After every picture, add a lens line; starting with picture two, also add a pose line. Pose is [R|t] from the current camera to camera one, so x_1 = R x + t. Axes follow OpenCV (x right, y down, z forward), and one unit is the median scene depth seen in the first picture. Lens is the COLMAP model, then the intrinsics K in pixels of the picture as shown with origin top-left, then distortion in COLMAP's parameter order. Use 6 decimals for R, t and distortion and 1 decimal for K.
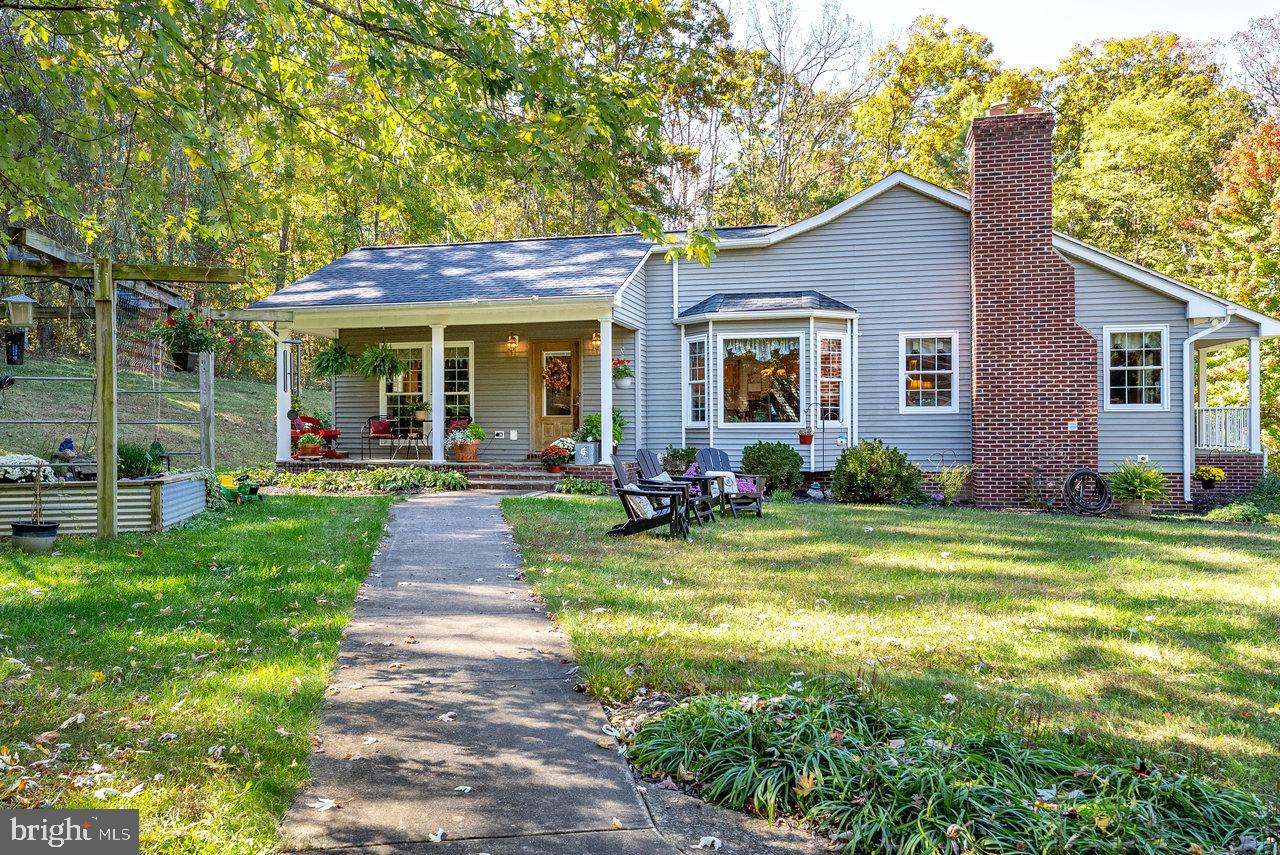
lens RADIAL K [[895.6, 0, 641.0], [0, 895.6, 429.5], [0, 0, 1]] dist [0.009474, 0.002192]
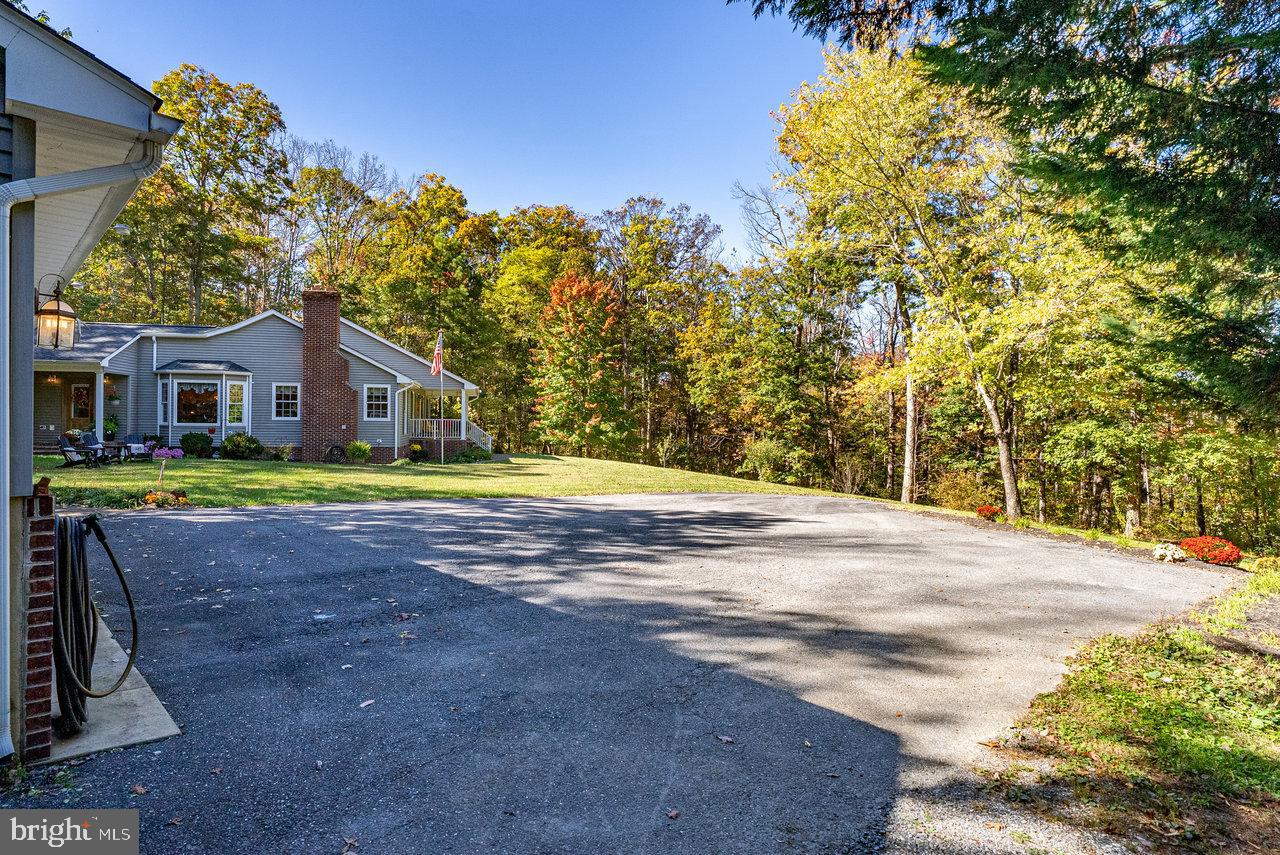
lens RADIAL K [[691.3, 0, 638.7], [0, 691.3, 425.6], [0, 0, 1]] dist [-0.005479, -0.000880]
pose [[0.902858, 0.013920, 0.429713, 0.370995], [-0.013848, 0.999899, -0.003295, -0.011091], [-0.429715, -0.002976, 0.902959, -0.895575]]
